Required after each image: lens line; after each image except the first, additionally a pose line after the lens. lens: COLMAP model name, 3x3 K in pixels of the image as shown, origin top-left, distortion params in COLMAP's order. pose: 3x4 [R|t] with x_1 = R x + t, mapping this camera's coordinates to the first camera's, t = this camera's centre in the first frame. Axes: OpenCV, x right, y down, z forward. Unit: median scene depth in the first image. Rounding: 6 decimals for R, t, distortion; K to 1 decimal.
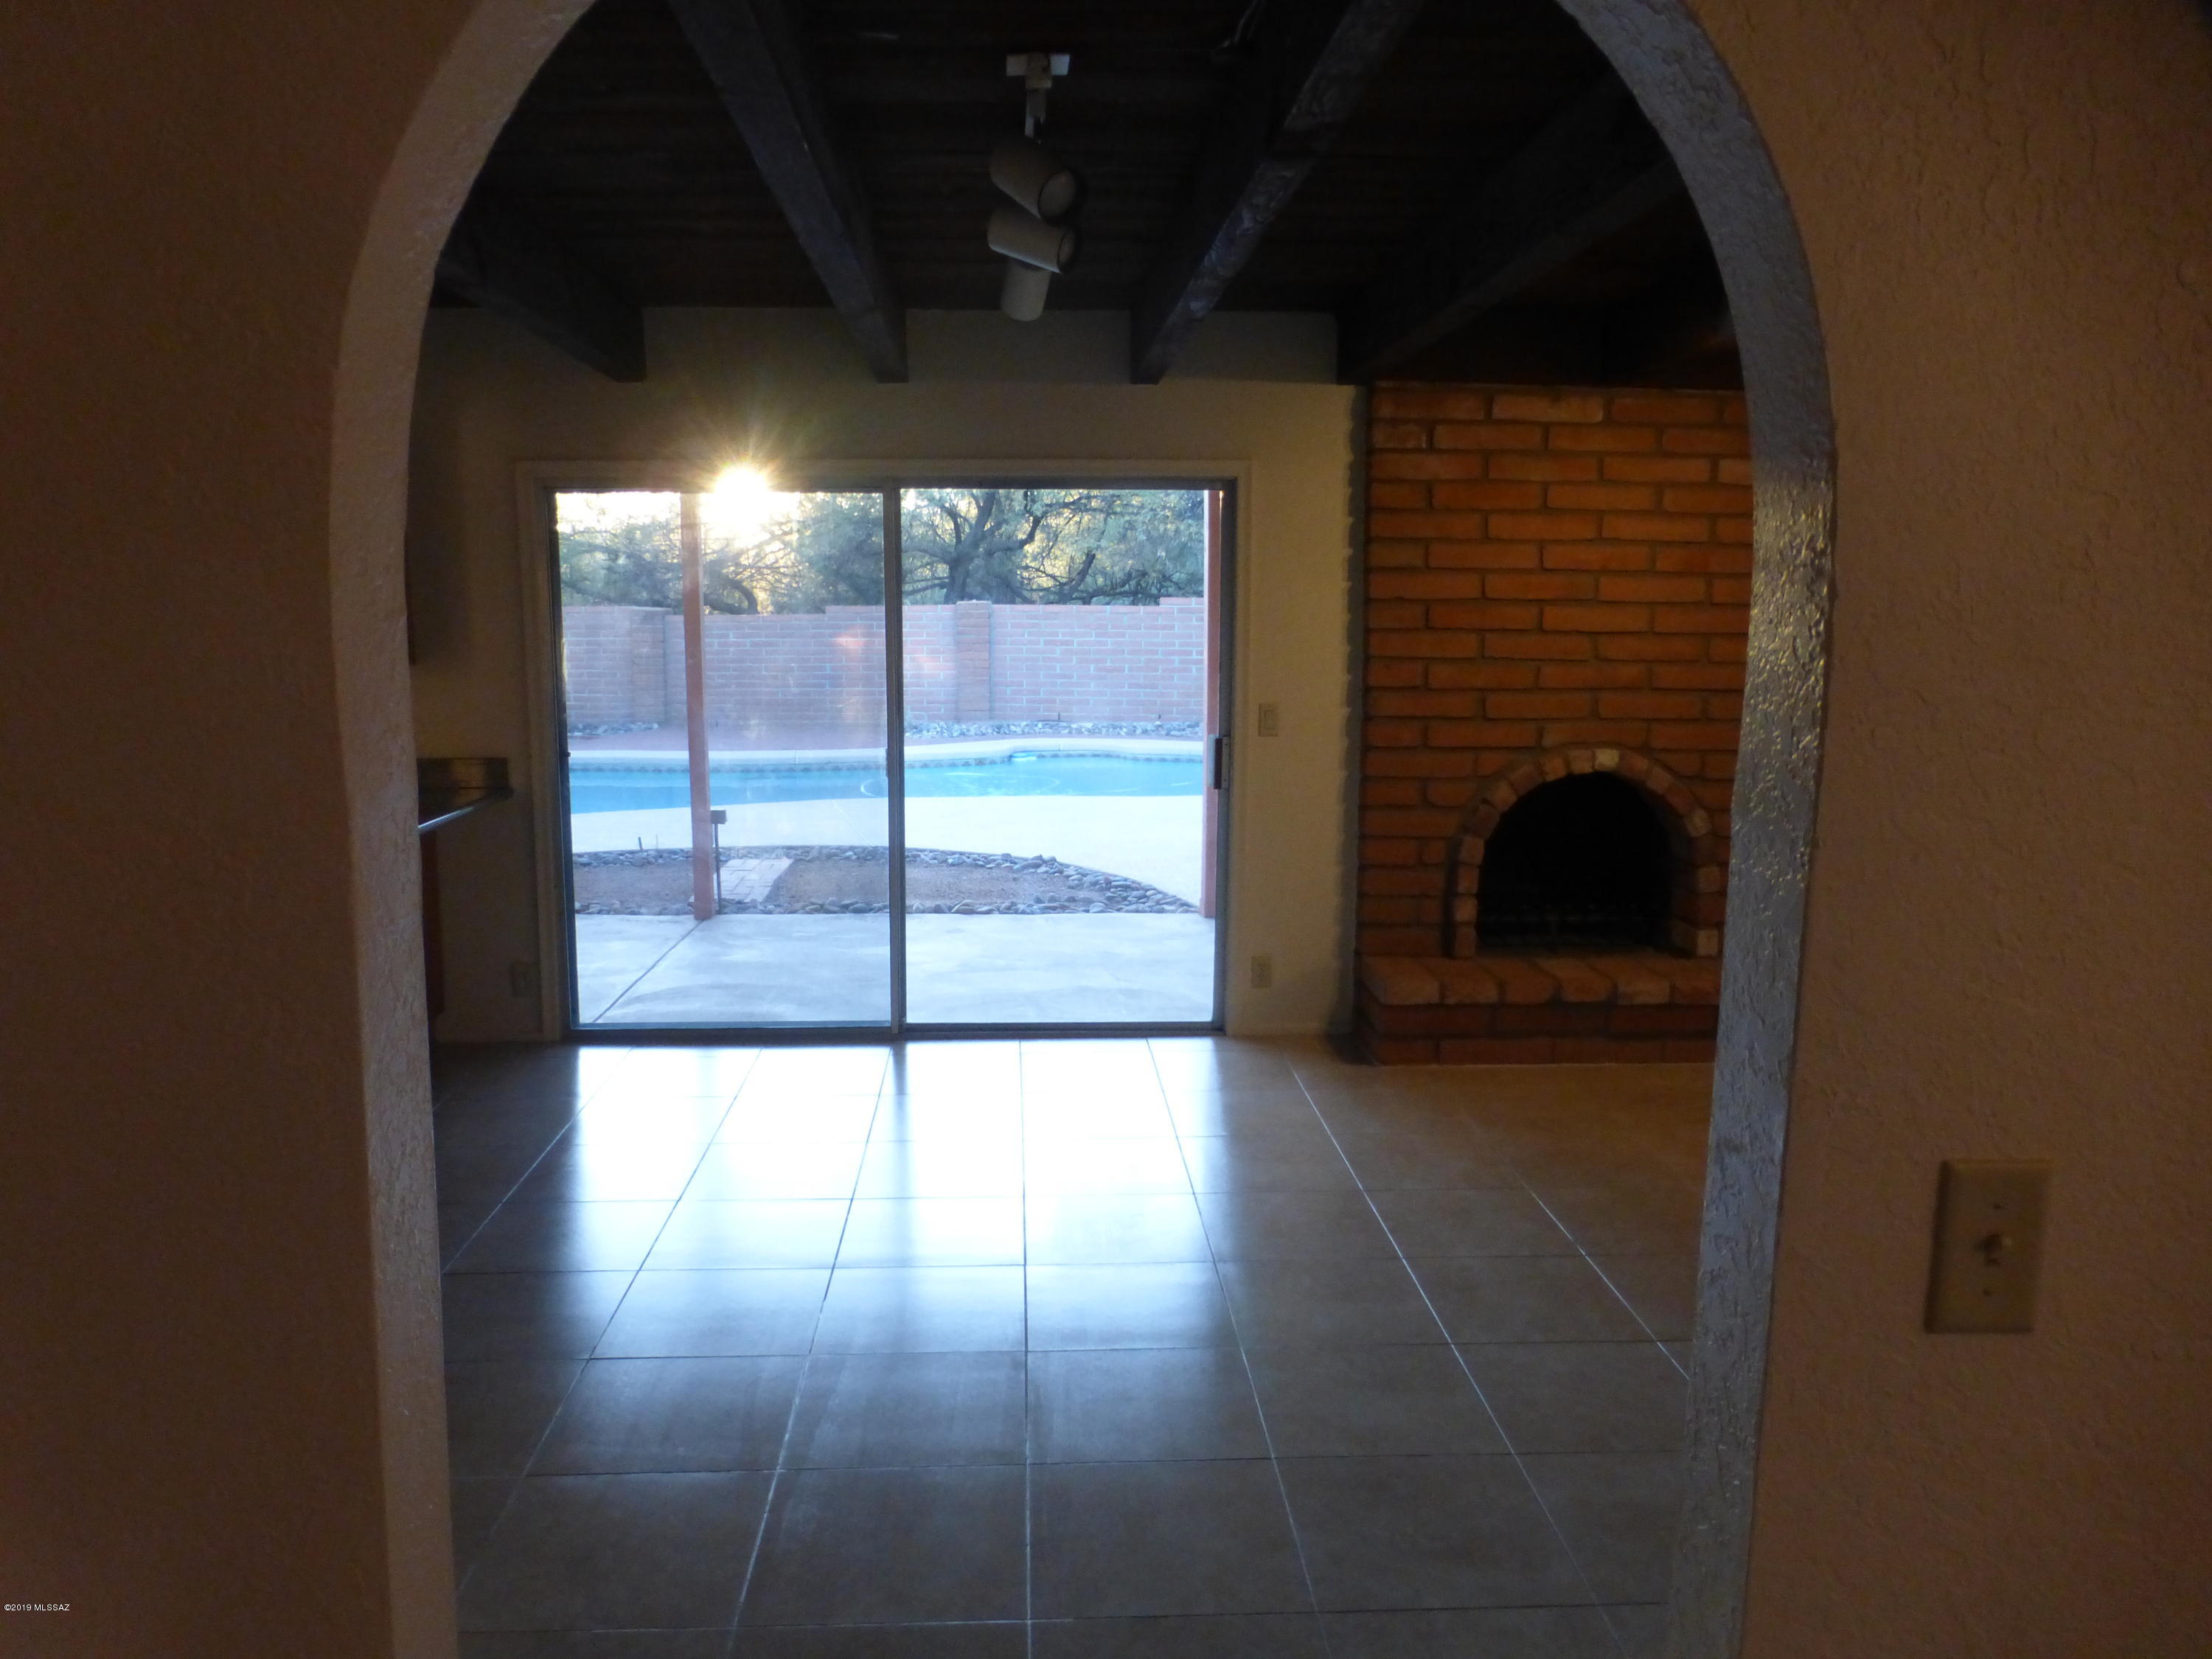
lens RADIAL K [[1615.7, 0, 1100.7], [0, 1615.7, 828.8], [0, 0, 1]] dist [-0.003556, 0.007914]
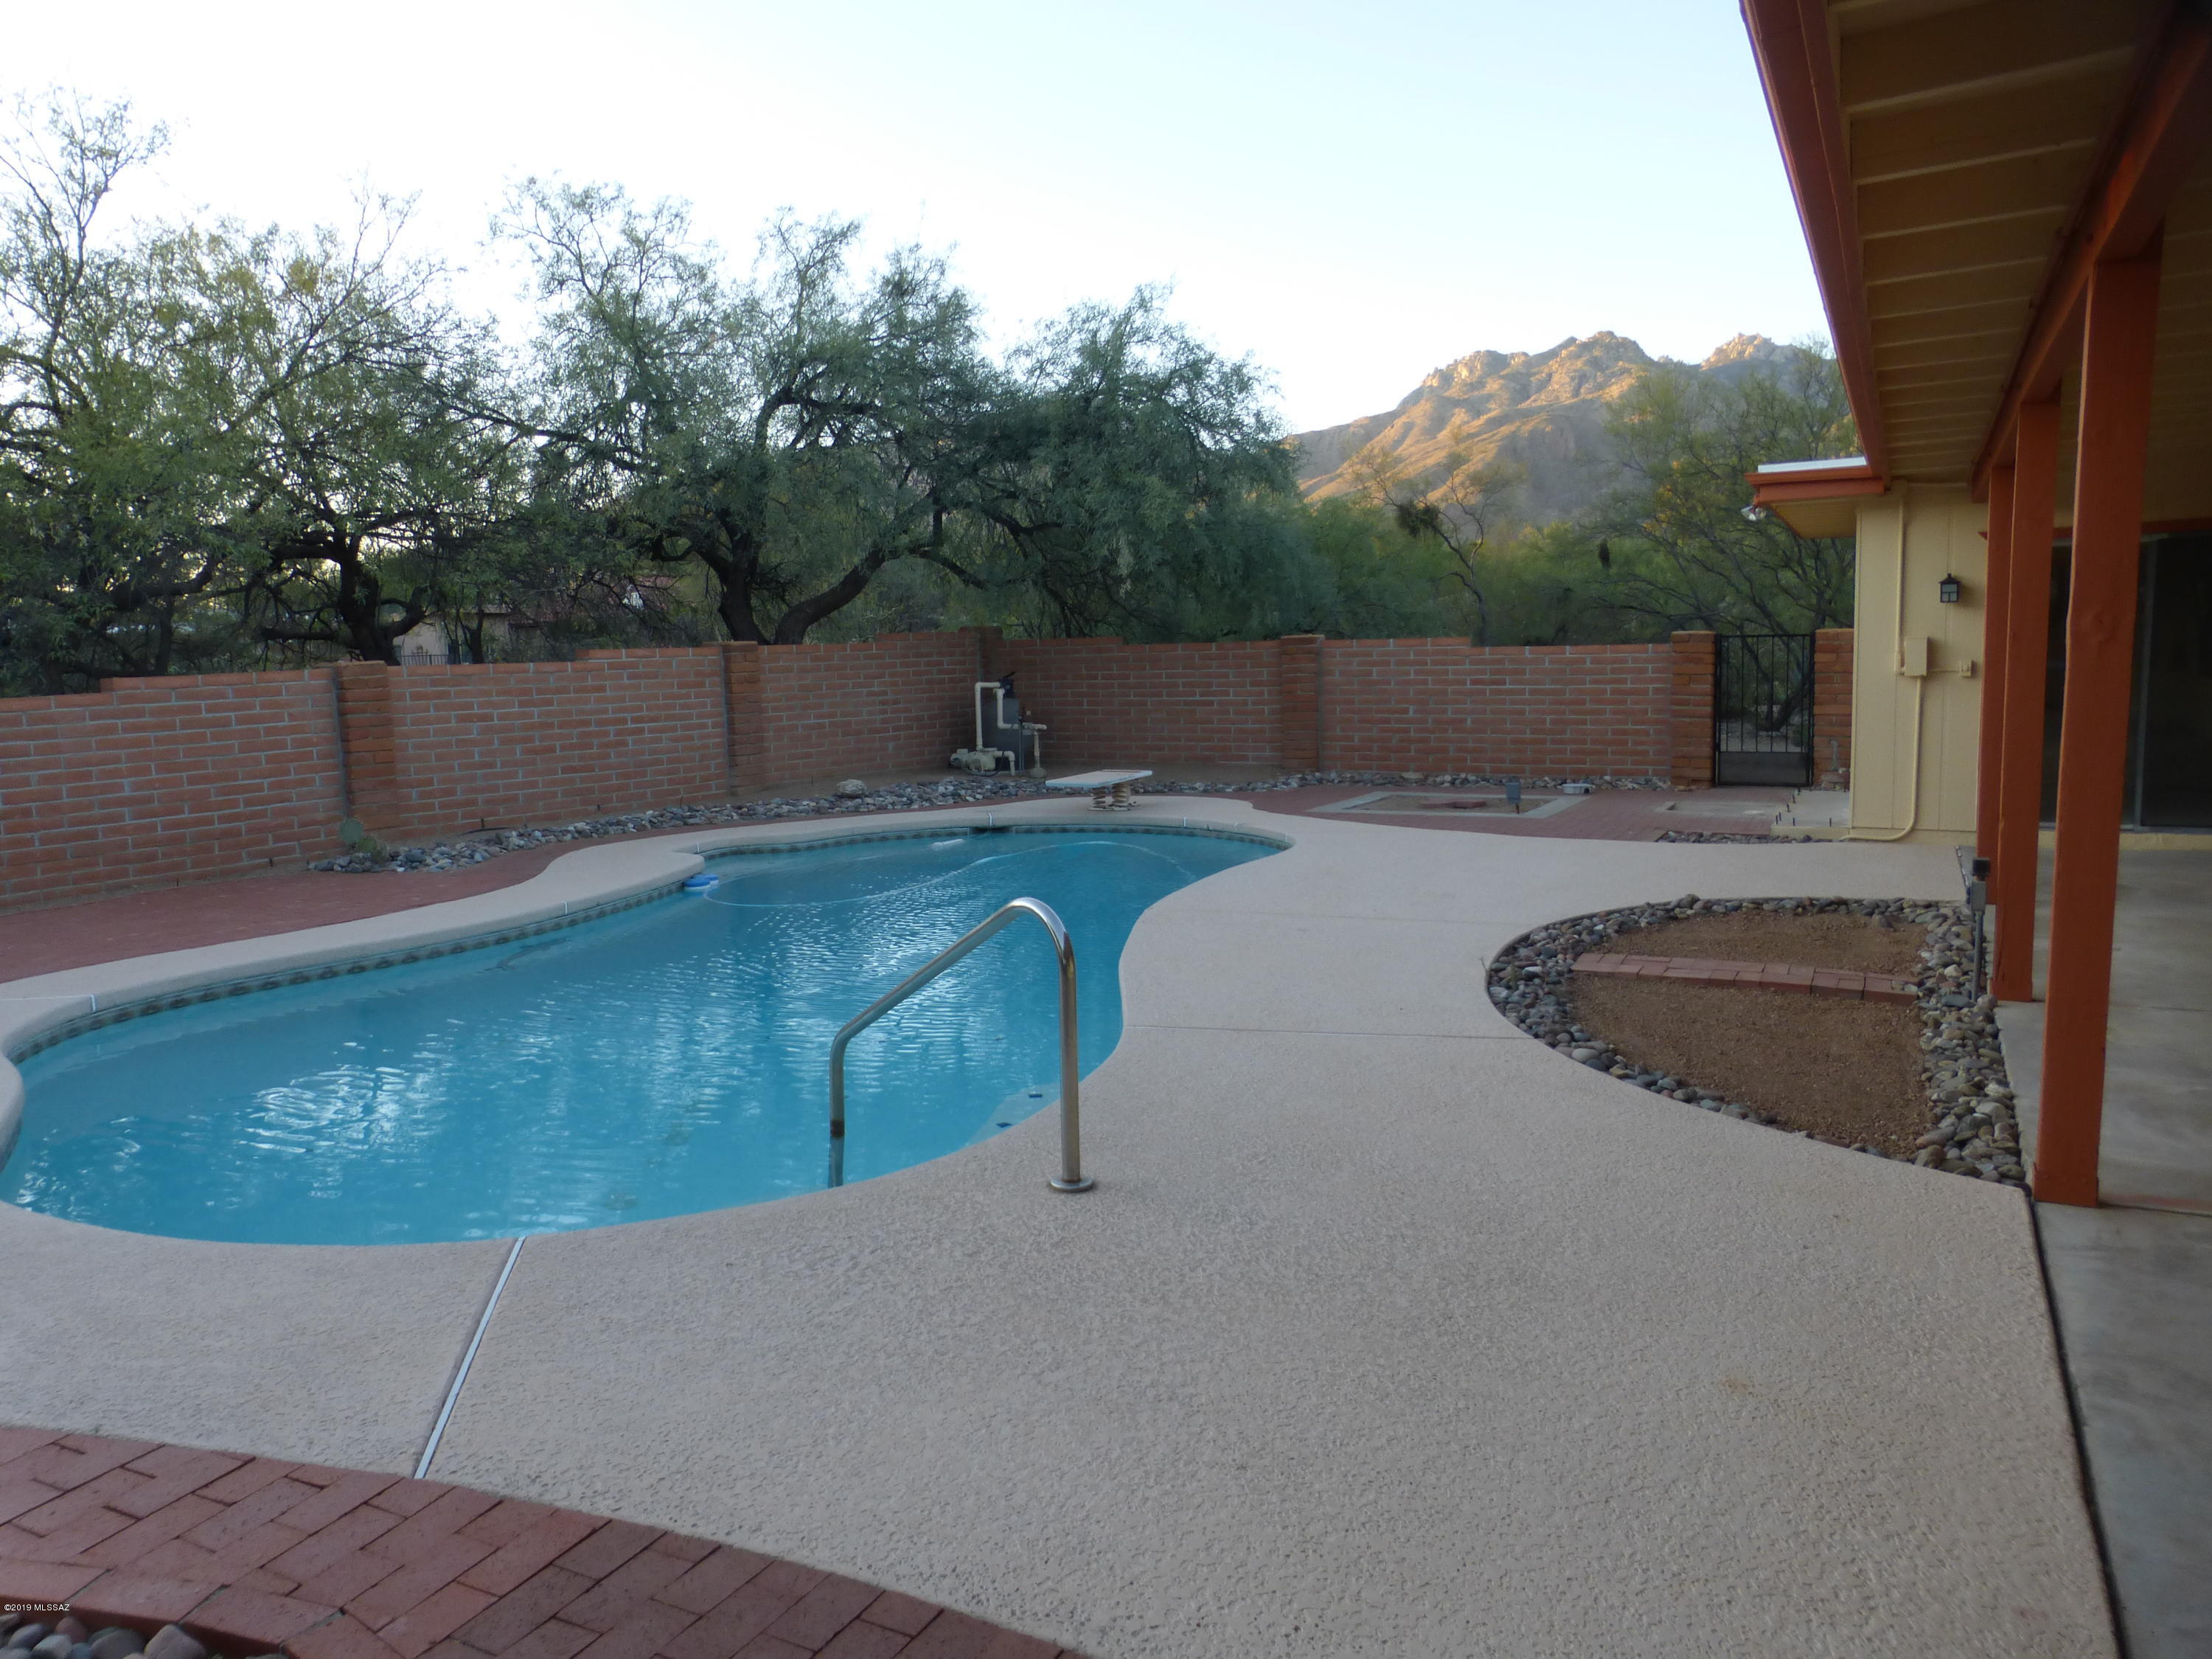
lens RADIAL K [[1615.7, 0, 1108.7], [0, 1615.7, 828.3], [0, 0, 1]] dist [-0.003556, 0.007914]
pose [[0.486129, -0.116402, 0.866100, -0.499131], [0.156293, 0.986690, 0.044885, -0.056806], [-0.859797, 0.113545, 0.497852, 0.424579]]
